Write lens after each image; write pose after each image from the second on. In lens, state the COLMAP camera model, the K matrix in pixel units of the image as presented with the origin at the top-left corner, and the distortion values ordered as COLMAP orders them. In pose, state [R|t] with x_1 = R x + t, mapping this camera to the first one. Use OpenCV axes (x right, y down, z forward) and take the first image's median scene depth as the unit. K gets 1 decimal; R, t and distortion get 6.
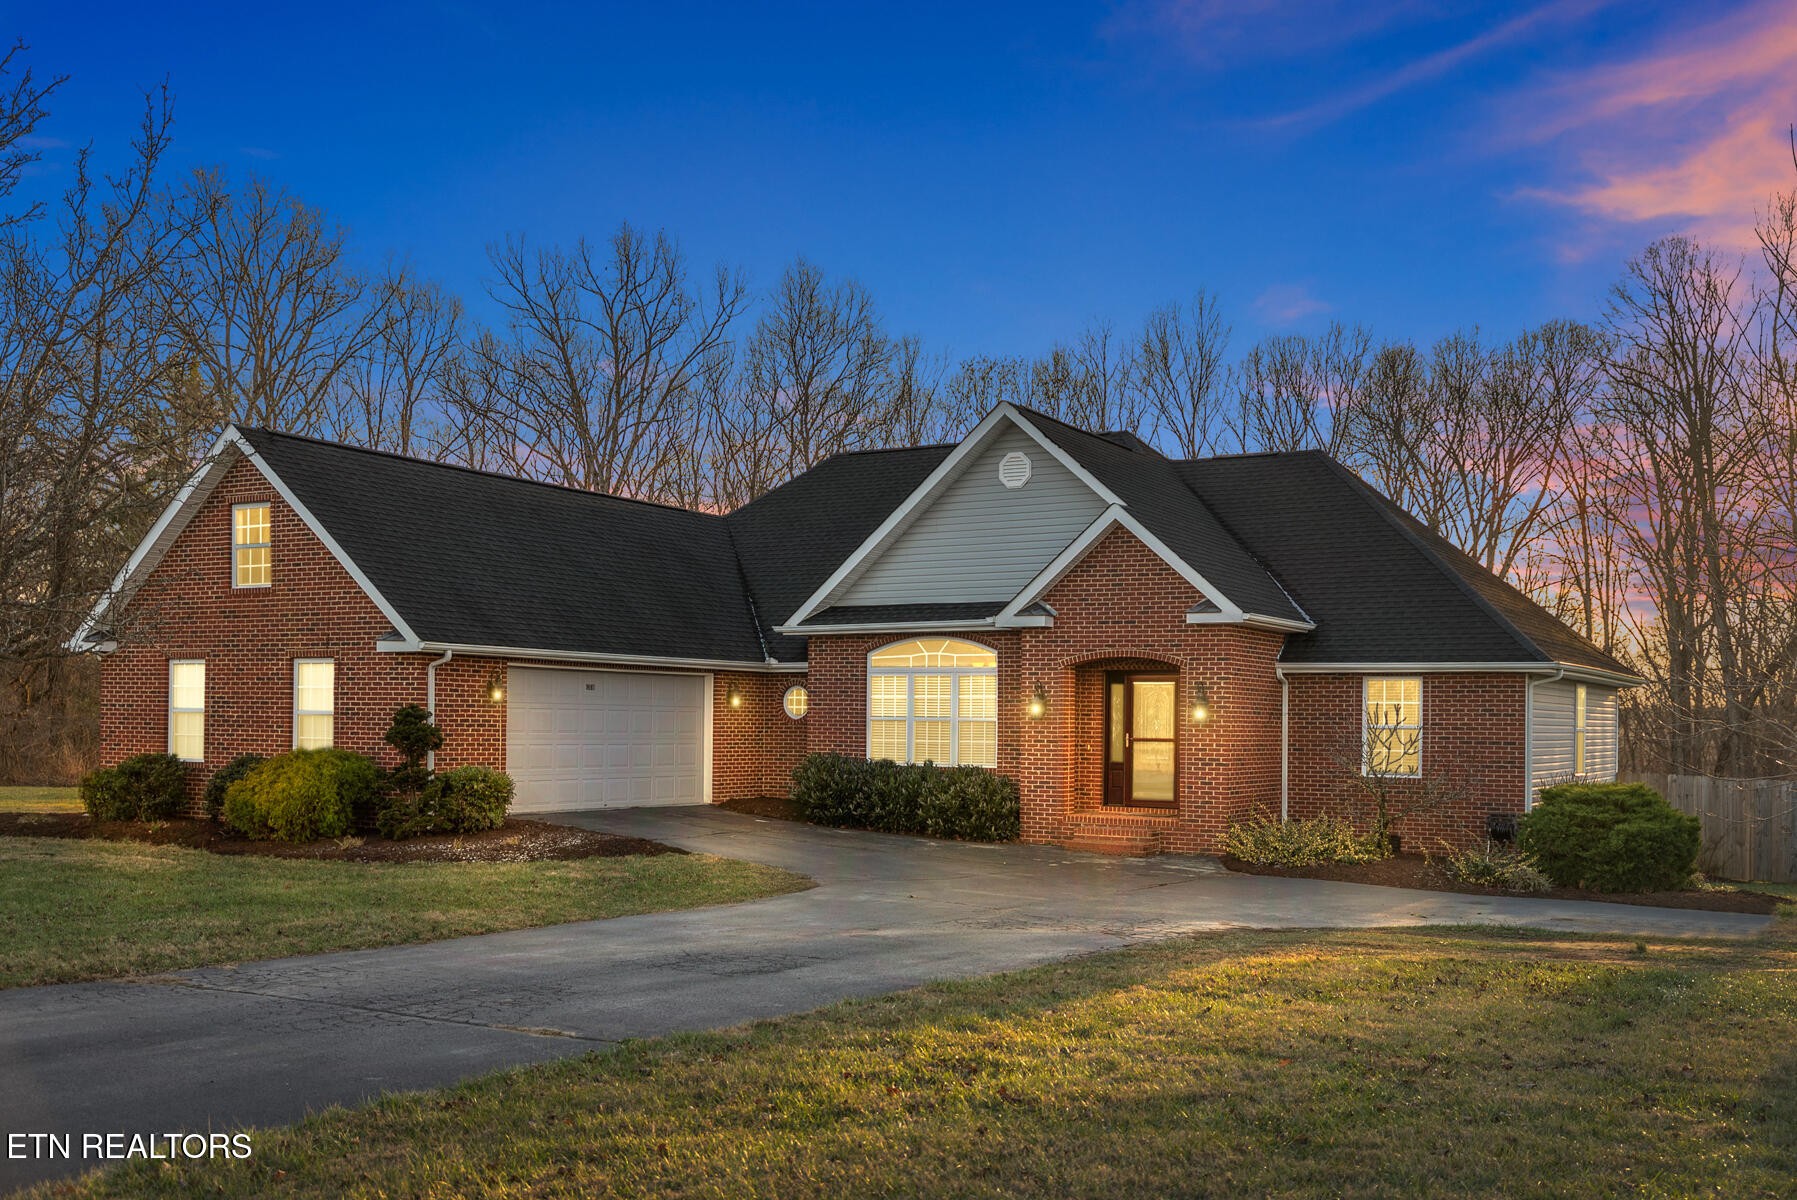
lens RADIAL K [[1680.0, 0, 909.9], [0, 1680.0, 706.2], [0, 0, 1]] dist [0.005989, -0.001465]
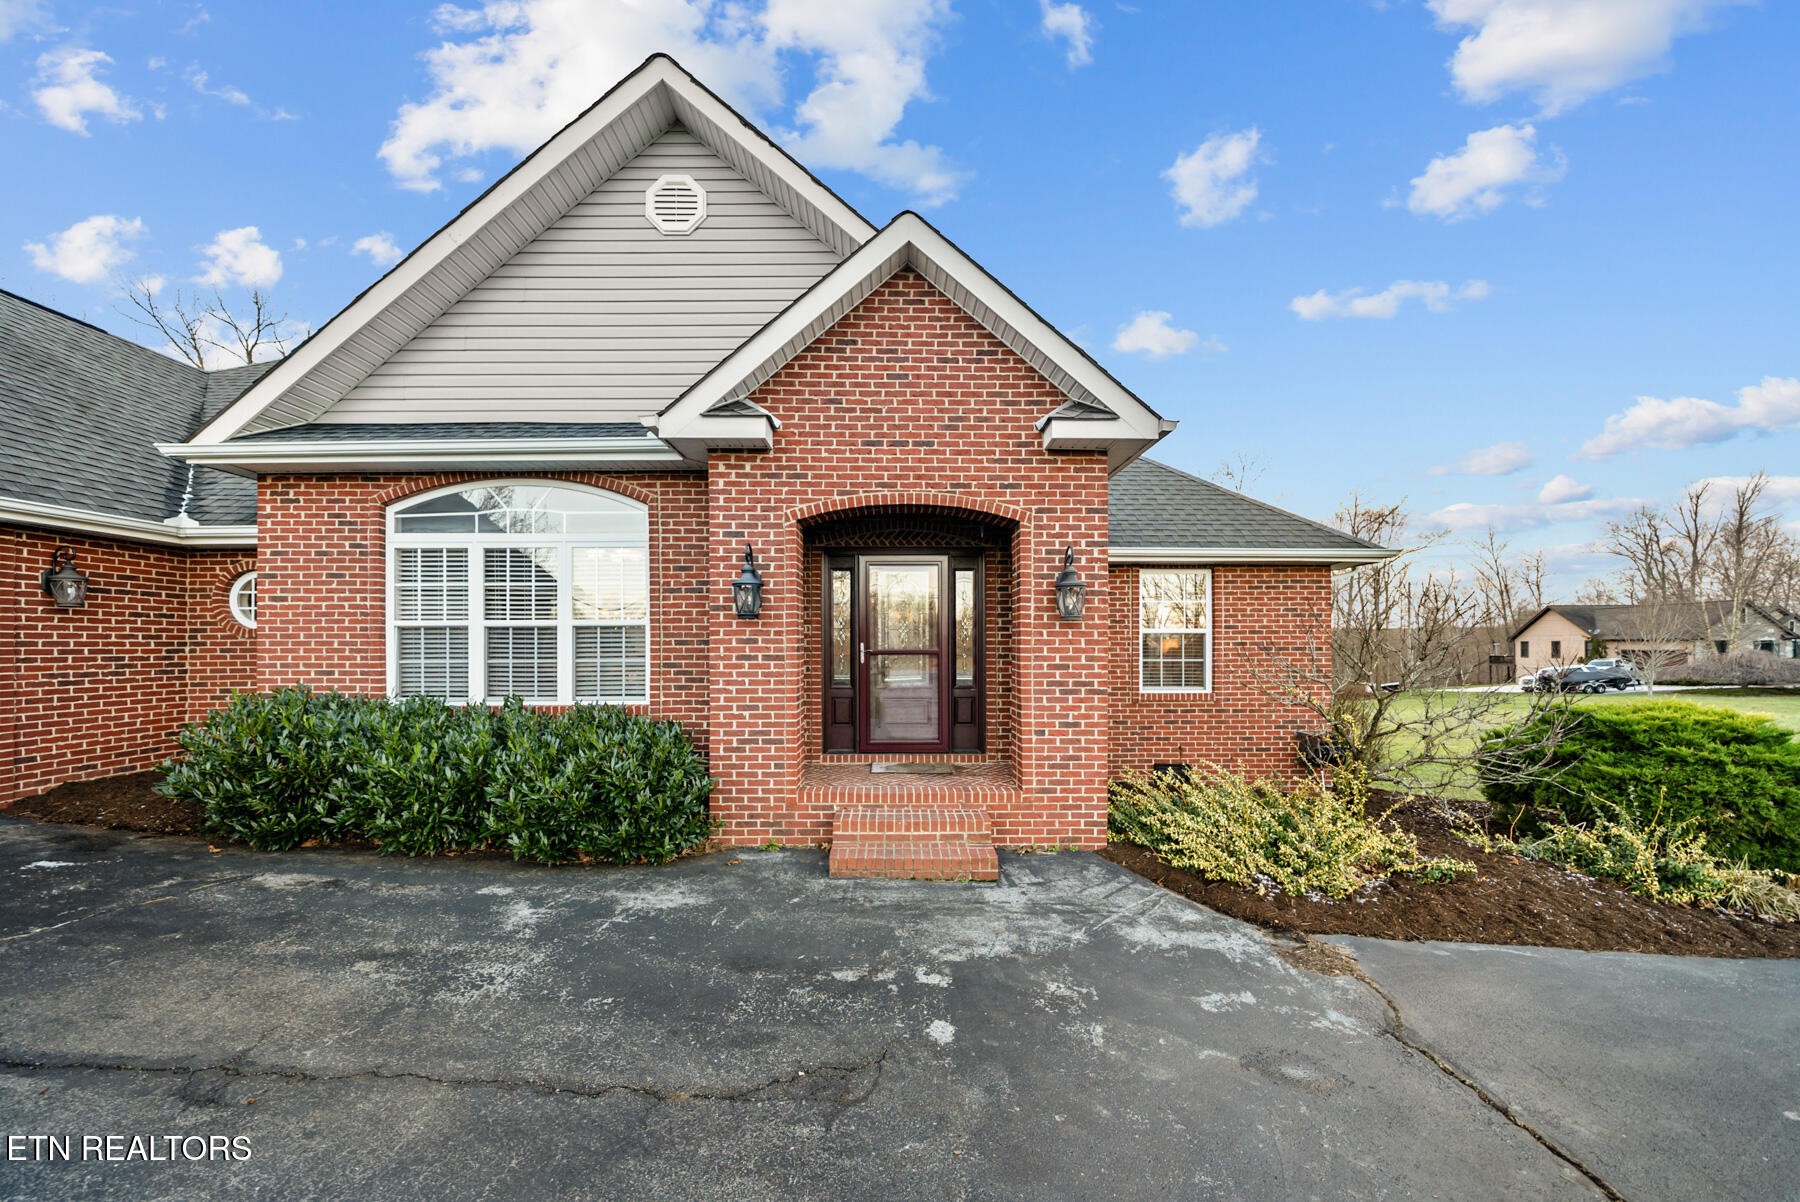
lens RADIAL K [[651.1, 0, 897.1], [0, 651.1, 640.7], [0, 0, 1]] dist [-0.000005, -0.000056]
pose [[0.861948, -0.010136, 0.506896, 0.012278], [0.008951, 0.999949, 0.004775, 0.015145], [-0.506918, 0.000421, 0.861994, 0.809150]]
